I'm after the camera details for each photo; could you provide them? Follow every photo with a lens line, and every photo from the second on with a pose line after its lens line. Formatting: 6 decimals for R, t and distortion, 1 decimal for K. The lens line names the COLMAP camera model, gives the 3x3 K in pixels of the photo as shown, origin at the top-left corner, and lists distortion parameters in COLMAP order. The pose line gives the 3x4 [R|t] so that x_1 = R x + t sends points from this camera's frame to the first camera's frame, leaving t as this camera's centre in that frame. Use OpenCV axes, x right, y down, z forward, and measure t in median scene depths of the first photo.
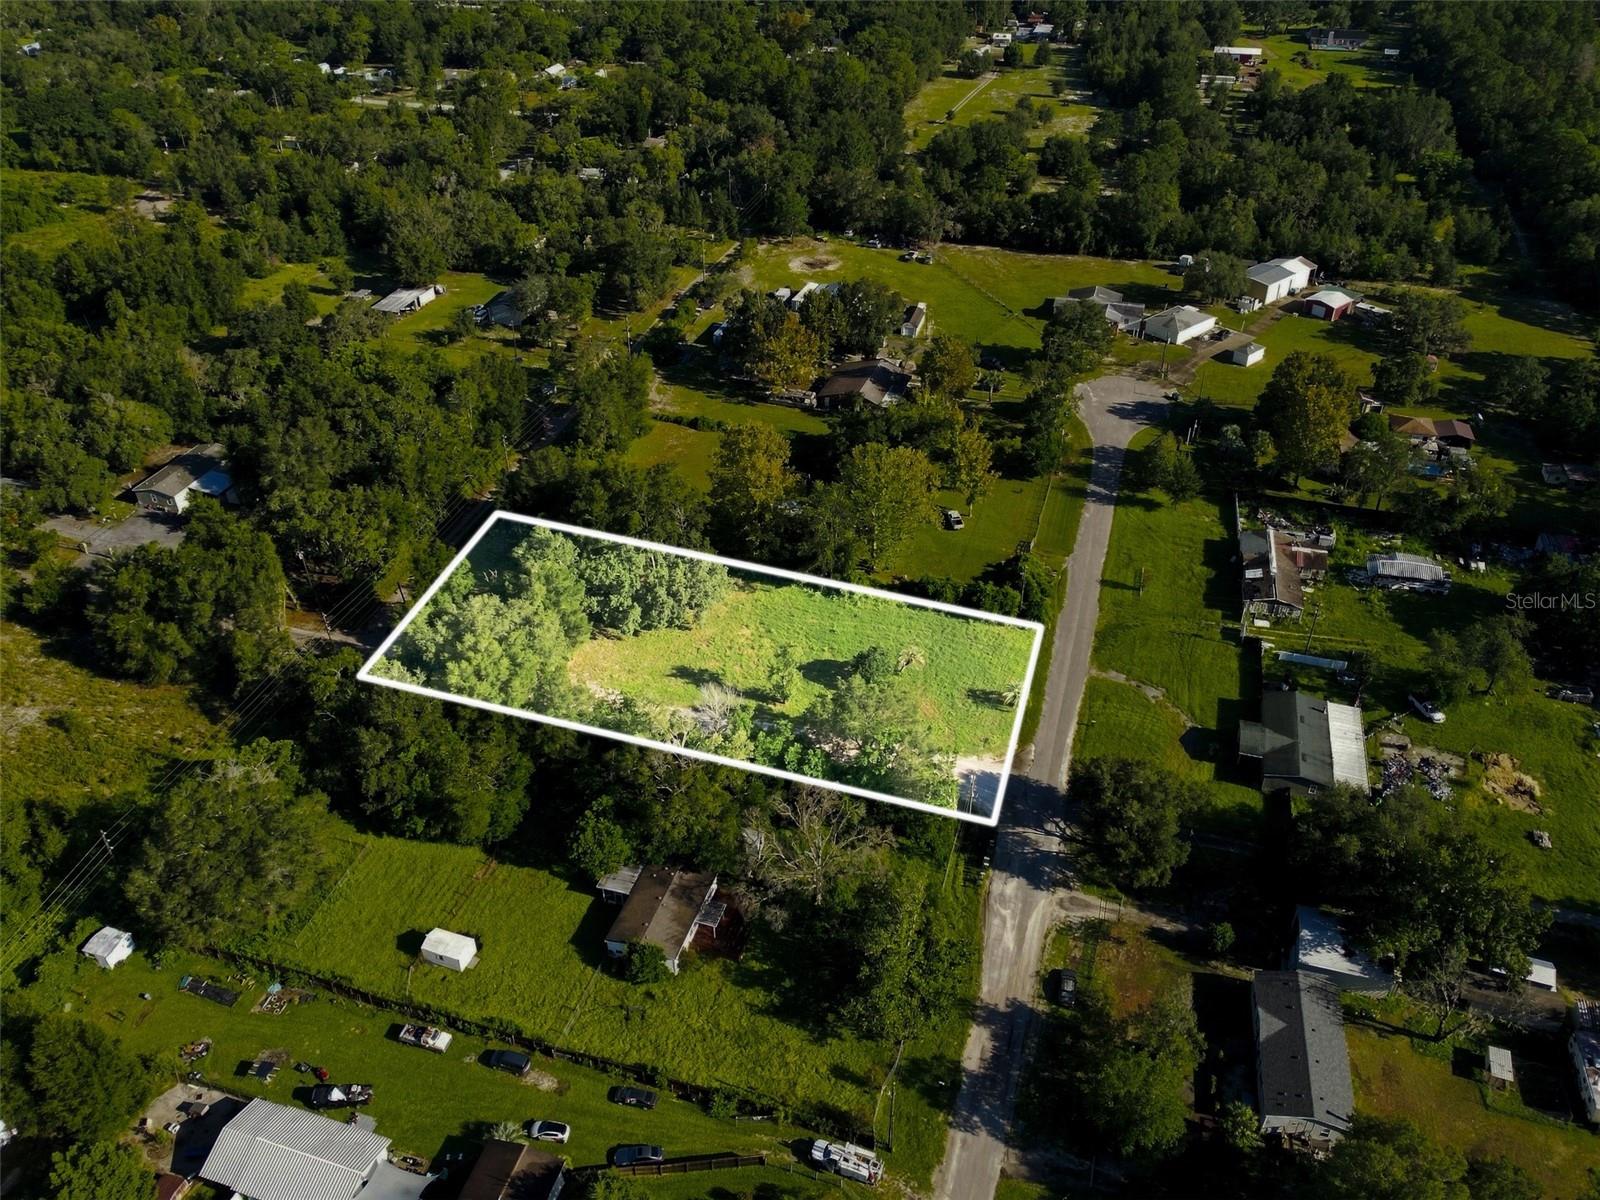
lens RADIAL K [[1198.7, 0, 798.6], [0, 1198.7, 608.2], [0, 0, 1]] dist [-0.000031, -0.002537]
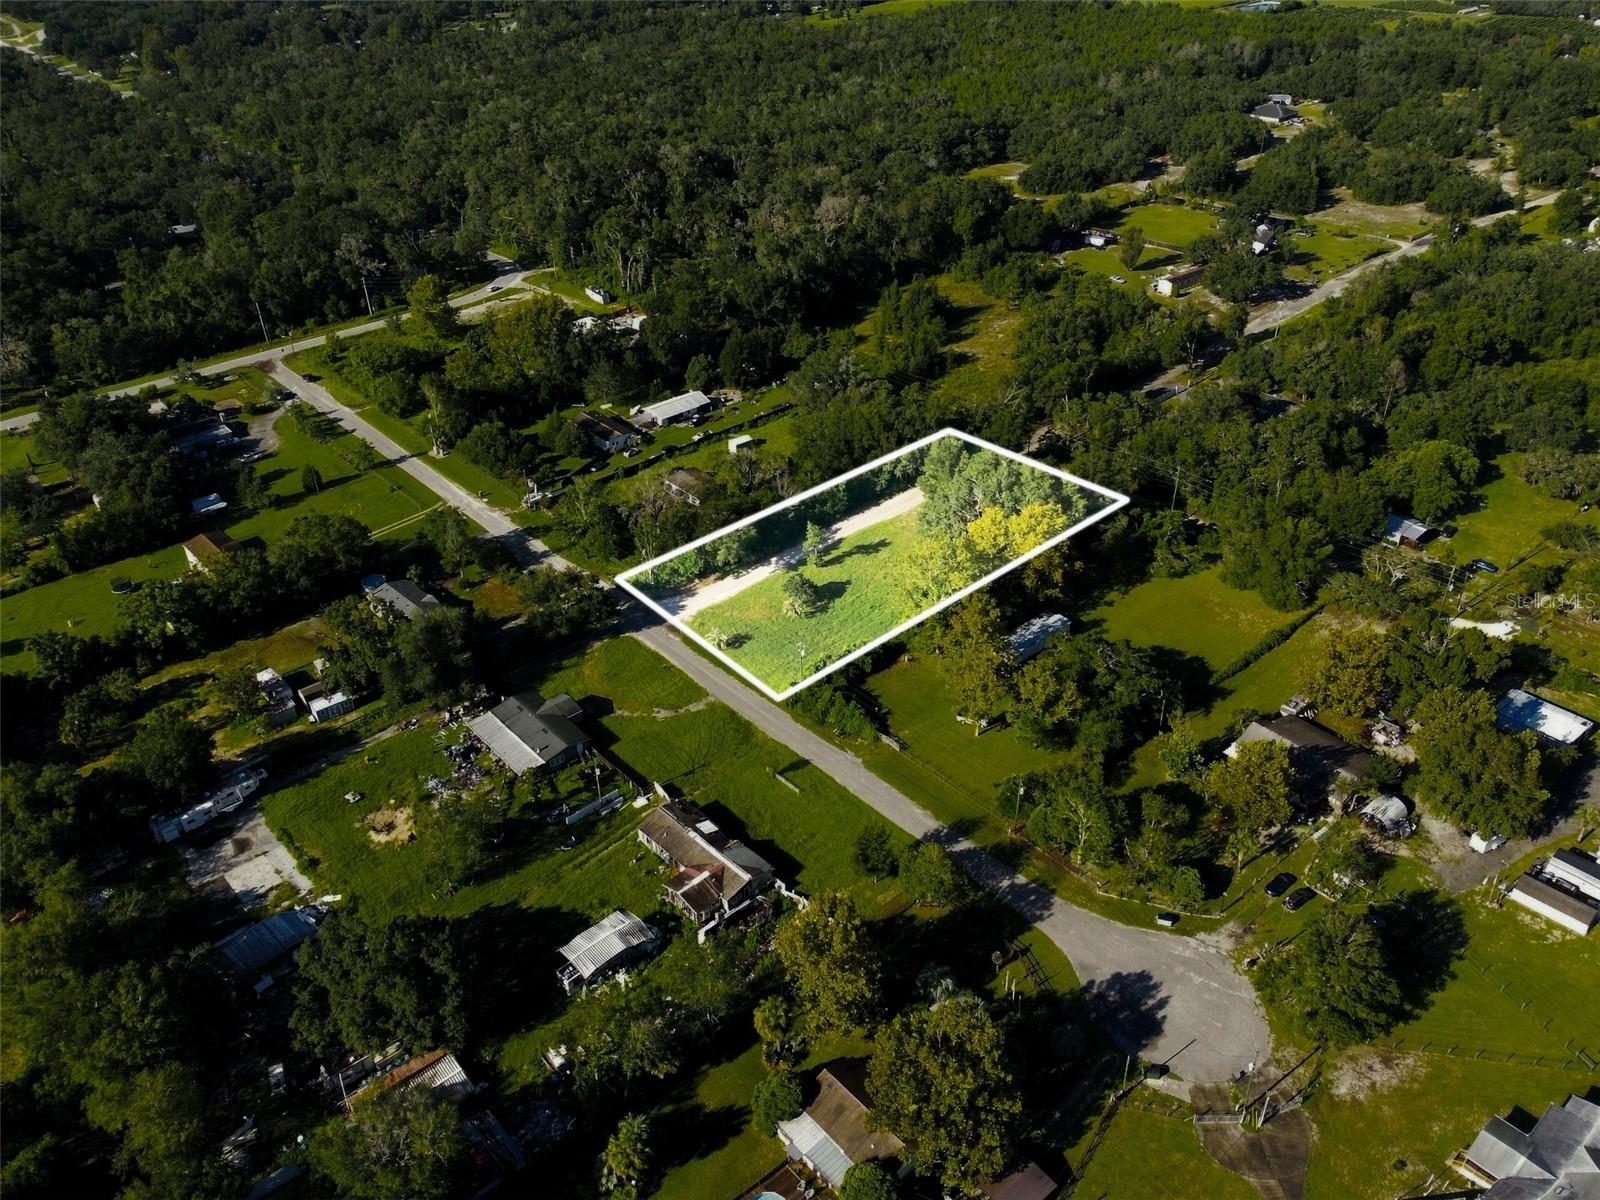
lens RADIAL K [[1198.7, 0, 798.6], [0, 1198.7, 608.2], [0, 0, 1]] dist [-0.000031, -0.002537]
pose [[-0.534473, 0.480944, -0.695005, 0.836422], [-0.464334, 0.520007, 0.716928, -0.748665], [0.706210, 0.705894, -0.054611, 0.915166]]
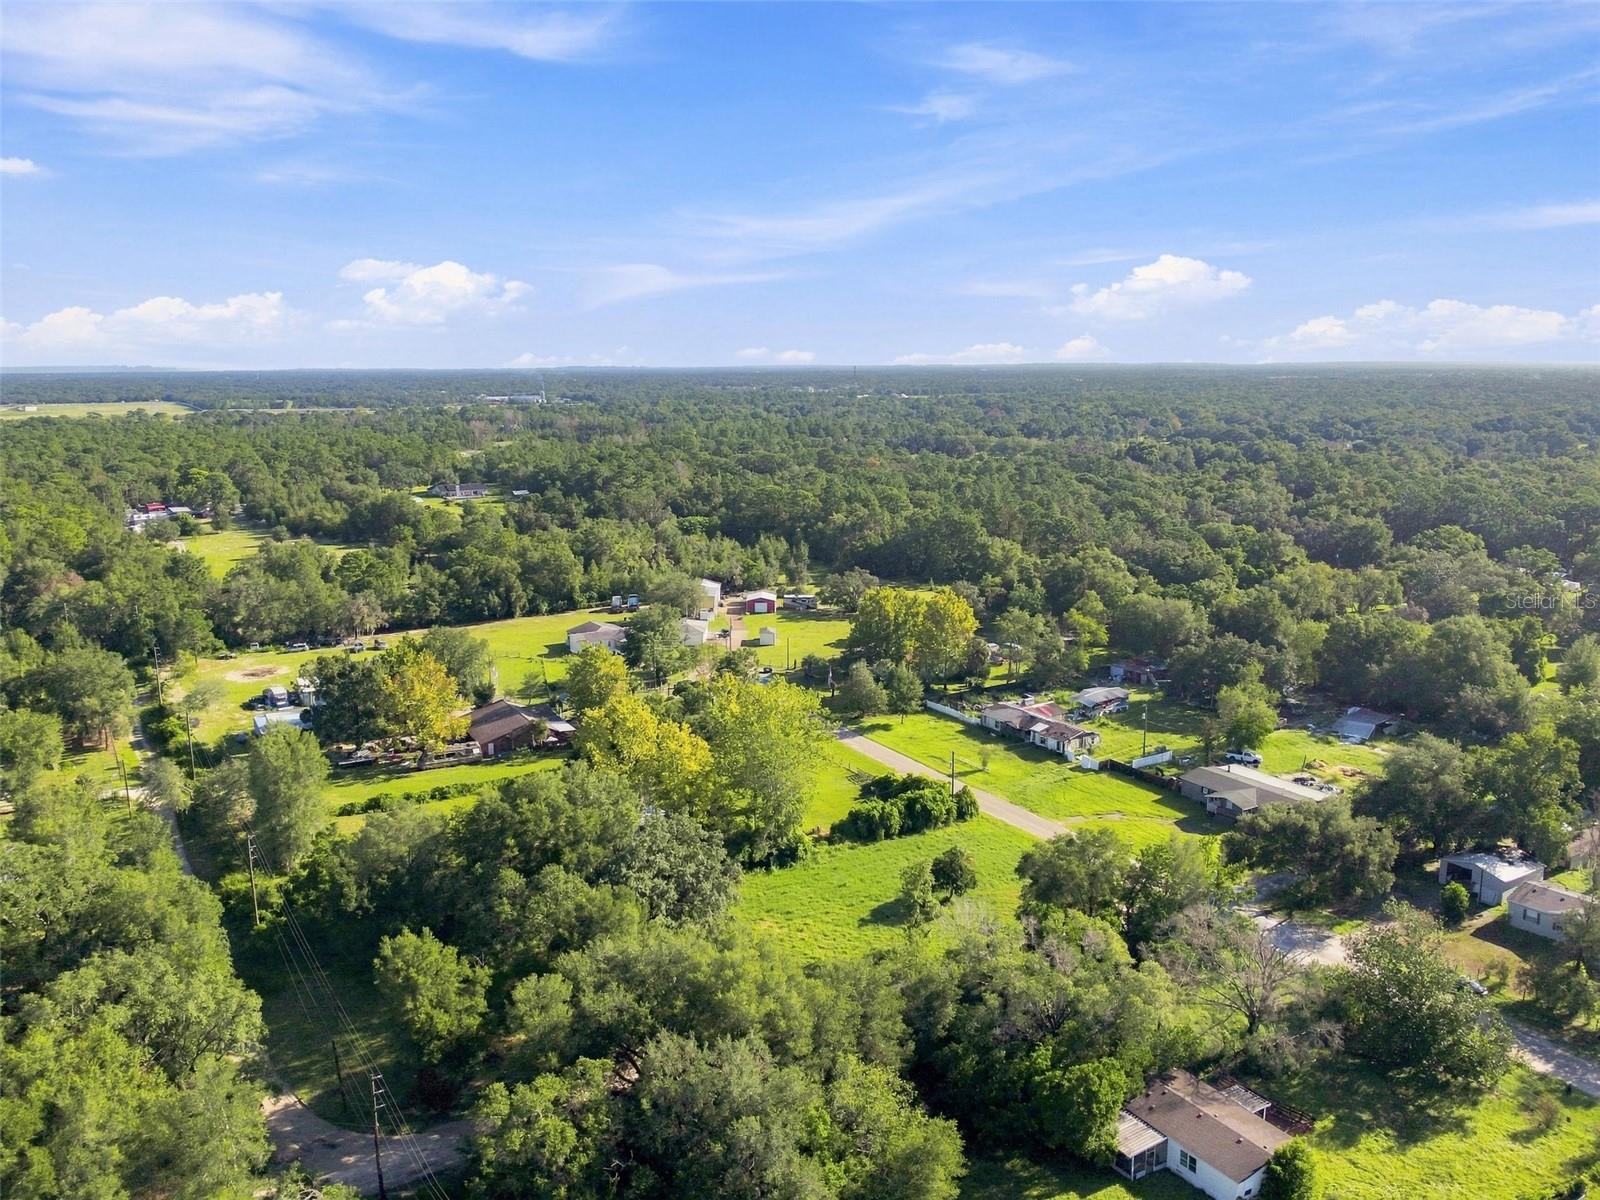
lens RADIAL K [[1198.7, 0, 798.6], [0, 1198.7, 608.2], [0, 0, 1]] dist [-0.000031, -0.002537]
pose [[0.659379, -0.146721, 0.737354, -0.511627], [0.437683, 0.872348, -0.217815, 0.016939], [-0.611271, 0.466350, 0.639426, 0.361291]]
